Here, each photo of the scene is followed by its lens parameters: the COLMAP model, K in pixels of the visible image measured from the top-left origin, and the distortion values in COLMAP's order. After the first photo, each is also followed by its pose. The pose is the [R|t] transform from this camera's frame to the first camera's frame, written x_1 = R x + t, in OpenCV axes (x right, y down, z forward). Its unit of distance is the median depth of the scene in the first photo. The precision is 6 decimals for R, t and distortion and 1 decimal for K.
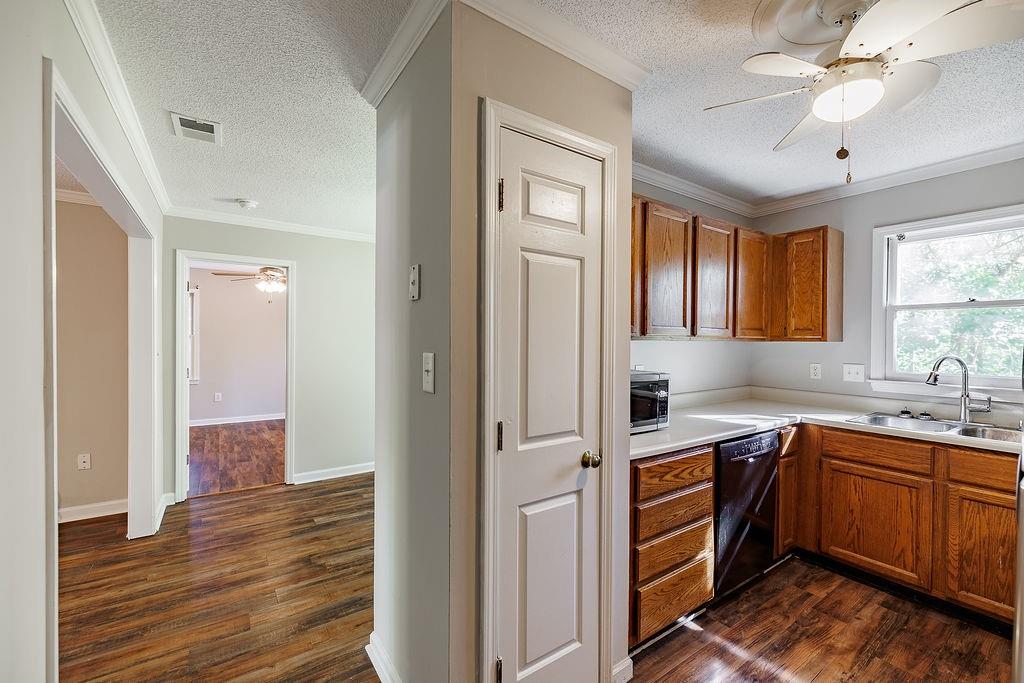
lens RADIAL K [[428.1, 0, 513.7], [0, 428.1, 341.0], [0, 0, 1]] dist [0.002827, -0.000894]
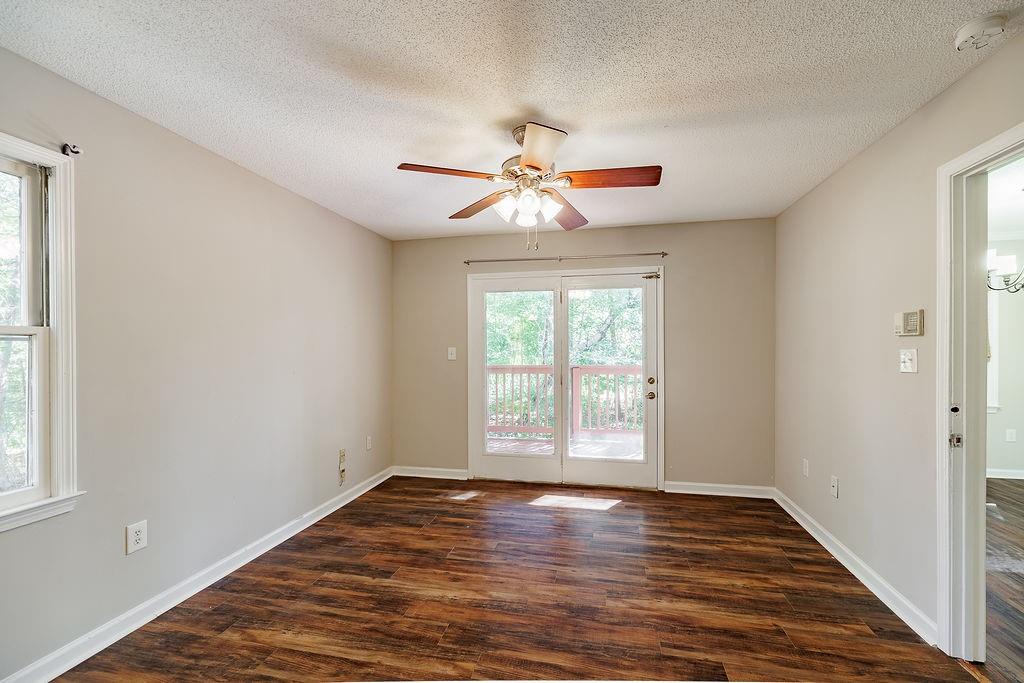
lens RADIAL K [[438.4, 0, 503.2], [0, 438.4, 347.8], [0, 0, 1]] dist [0.001679, -0.002304]
pose [[0.731080, -0.006103, 0.682265, -1.271383], [0.009171, 0.999958, -0.000883, 0.003166], [-0.682230, 0.006903, 0.731105, 1.064372]]
